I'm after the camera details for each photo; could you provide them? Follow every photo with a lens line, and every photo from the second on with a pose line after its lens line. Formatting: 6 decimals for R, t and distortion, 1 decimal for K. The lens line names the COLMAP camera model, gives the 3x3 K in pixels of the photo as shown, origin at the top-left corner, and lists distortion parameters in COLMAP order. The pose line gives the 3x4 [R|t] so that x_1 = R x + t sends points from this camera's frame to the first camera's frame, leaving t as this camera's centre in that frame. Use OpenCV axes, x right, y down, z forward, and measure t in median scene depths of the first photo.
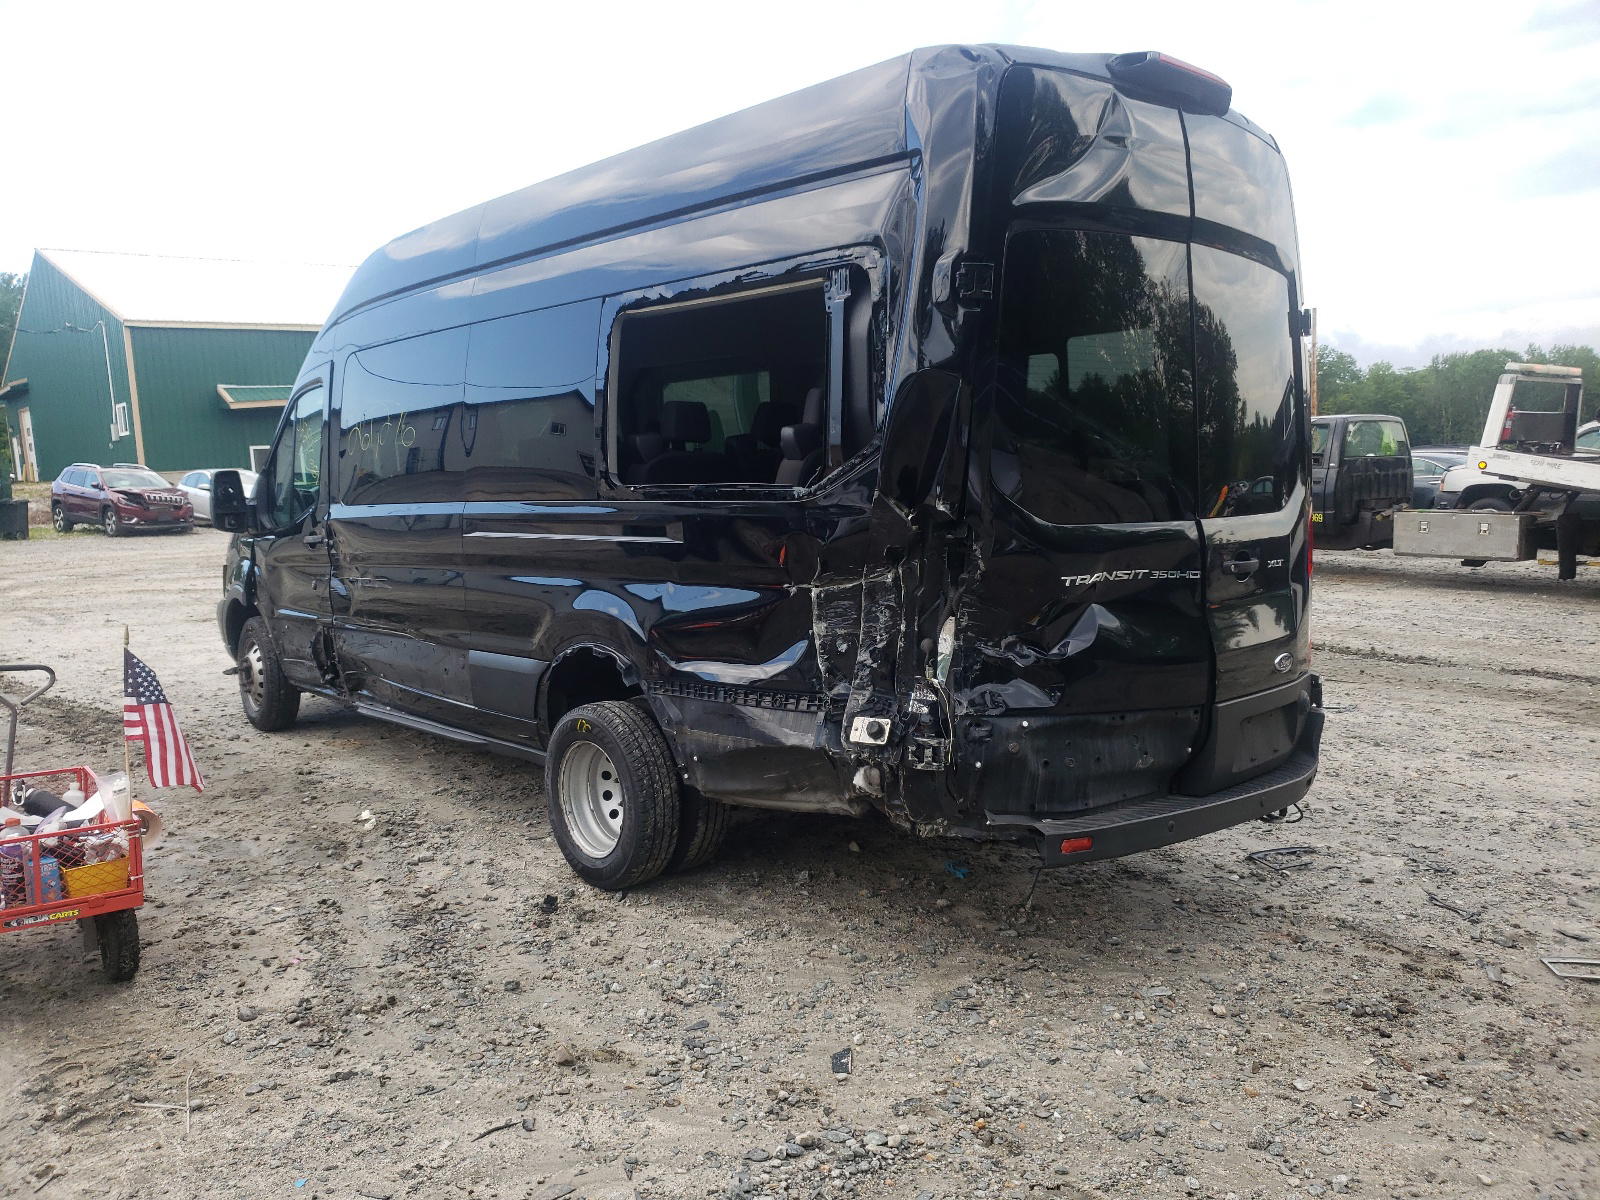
lens RADIAL K [[1199.3, 0, 800.0], [0, 1199.3, 600.0], [0, 0, 1]] dist [0.070716, -0.066974]
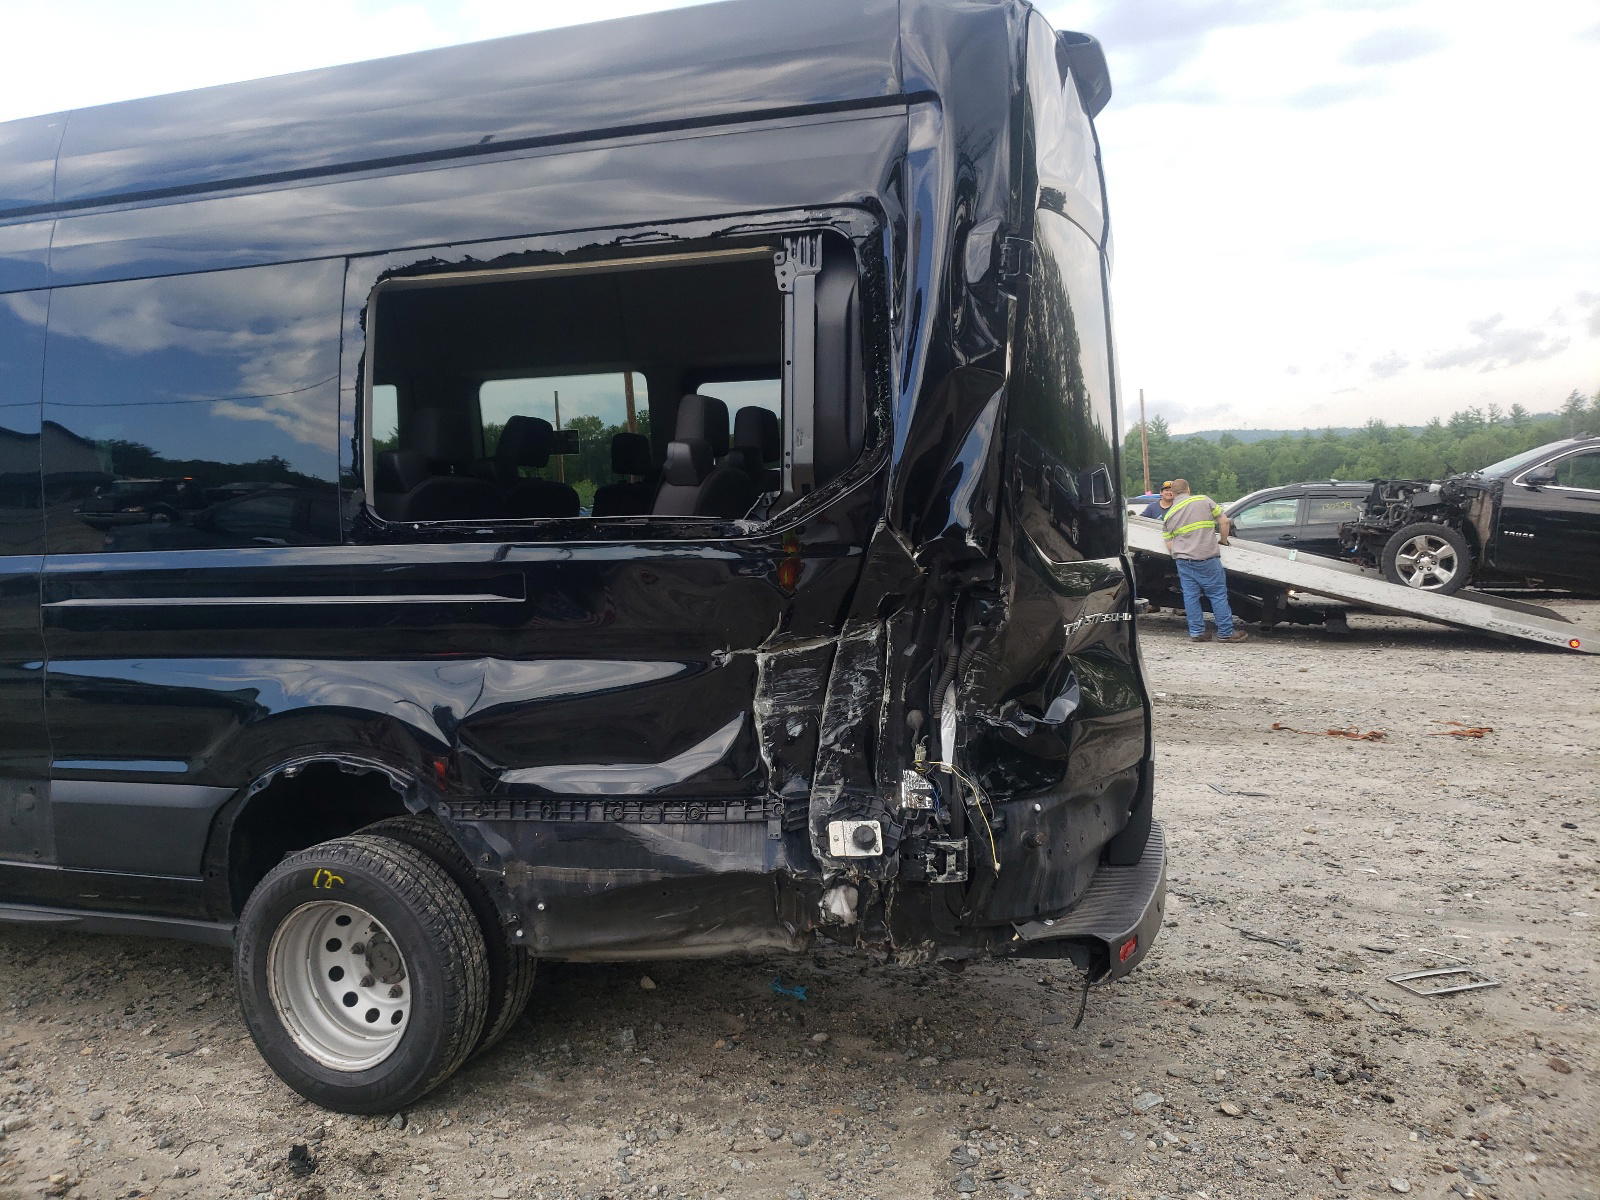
lens RADIAL K [[1228.5, 0, 799.5], [0, 1228.5, 619.7], [0, 0, 1]] dist [0.015954, 0.010755]
pose [[0.890099, -0.041815, 0.453845, -0.291909], [0.055919, 0.998279, -0.017694, -0.014947], [-0.452323, 0.041128, 0.890905, 0.303138]]
